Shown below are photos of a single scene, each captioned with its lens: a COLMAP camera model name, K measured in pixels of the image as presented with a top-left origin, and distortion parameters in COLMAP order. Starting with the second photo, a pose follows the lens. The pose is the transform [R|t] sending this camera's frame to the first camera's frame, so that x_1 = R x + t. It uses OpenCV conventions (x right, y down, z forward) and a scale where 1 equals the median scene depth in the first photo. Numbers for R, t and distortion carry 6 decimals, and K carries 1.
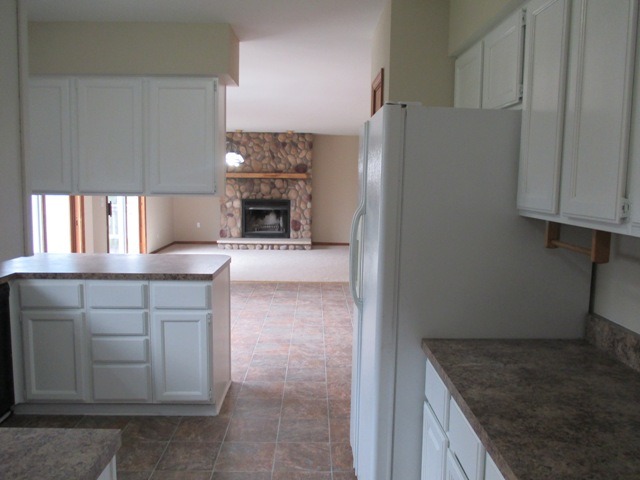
lens RADIAL K [[533.2, 0, 320.0], [0, 533.2, 240.0], [0, 0, 1]] dist [-0.007406, -0.002522]
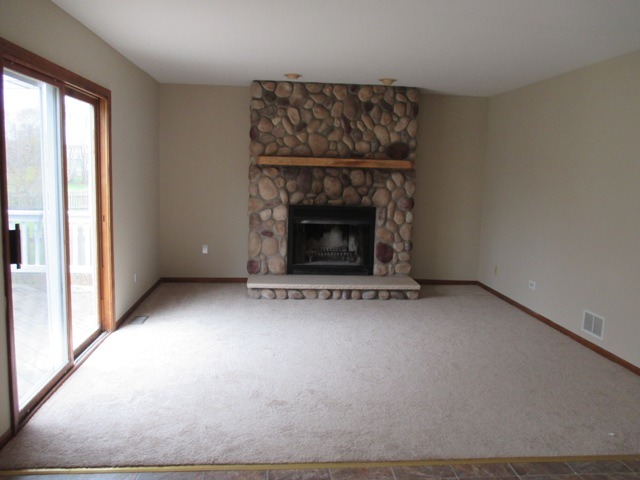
lens RADIAL K [[533.2, 0, 320.0], [0, 533.2, 240.0], [0, 0, 1]] dist [-0.007406, -0.002522]
pose [[0.997213, 0.007713, 0.074207, -0.156423], [-0.008866, 0.999845, 0.015222, -0.049572], [-0.074079, -0.015838, 0.997127, 0.452653]]
